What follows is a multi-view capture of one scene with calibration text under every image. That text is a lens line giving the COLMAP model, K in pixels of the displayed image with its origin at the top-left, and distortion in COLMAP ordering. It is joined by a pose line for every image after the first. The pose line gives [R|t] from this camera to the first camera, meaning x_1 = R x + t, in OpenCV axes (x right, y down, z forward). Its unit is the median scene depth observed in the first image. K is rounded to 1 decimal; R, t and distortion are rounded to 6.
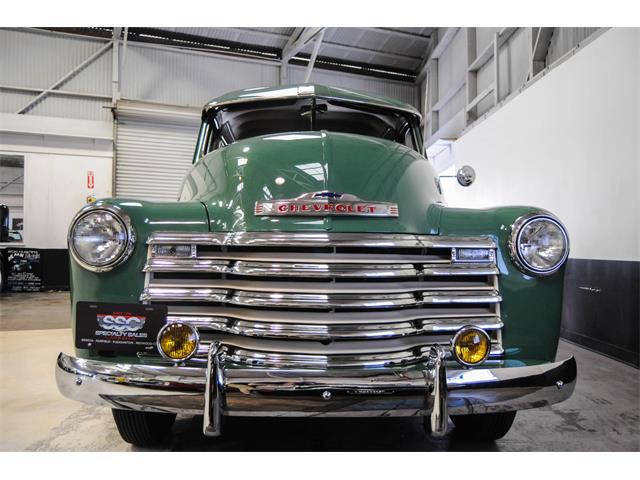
lens RADIAL K [[525.8, 0, 320.0], [0, 525.8, 240.0], [0, 0, 1]] dist [-0.059081, 0.007121]
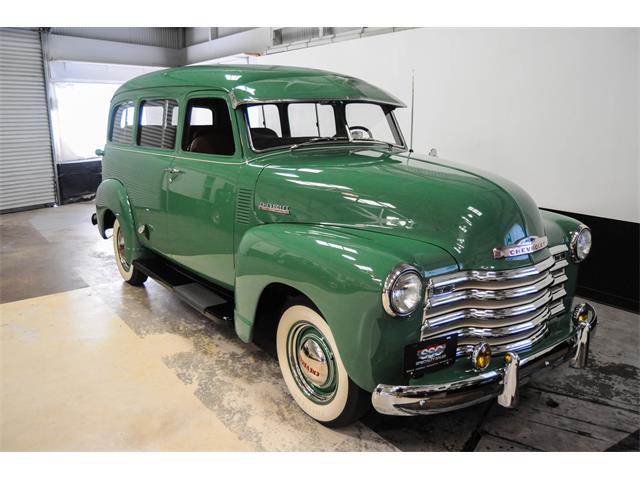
lens RADIAL K [[525.8, 0, 320.0], [0, 525.8, 240.0], [0, 0, 1]] dist [-0.059081, 0.007121]
pose [[0.835709, -0.134112, 0.532545, -1.302453], [0.000415, 0.969877, 0.243594, -0.450823], [-0.549172, -0.203353, 0.810591, 0.120279]]
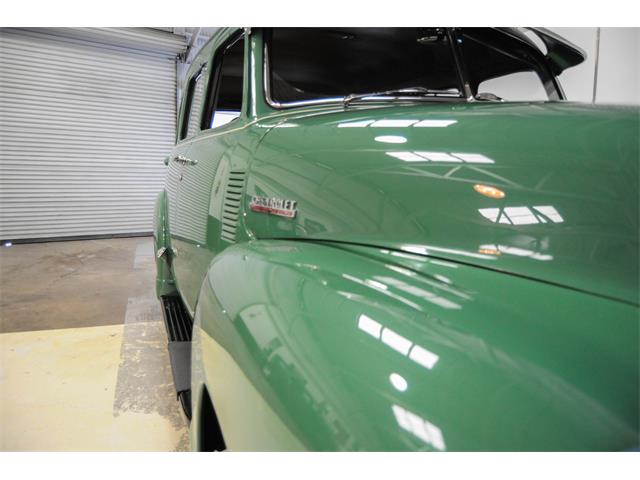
lens RADIAL K [[502.0, 0, 320.0], [0, 502.0, 240.0], [0, 0, 1]] dist [-0.054433, 0.001952]
pose [[0.962653, -0.017425, 0.270178, -0.610977], [-0.022143, 0.989516, 0.142718, -0.182972], [-0.269832, -0.143370, 0.952174, 0.893904]]
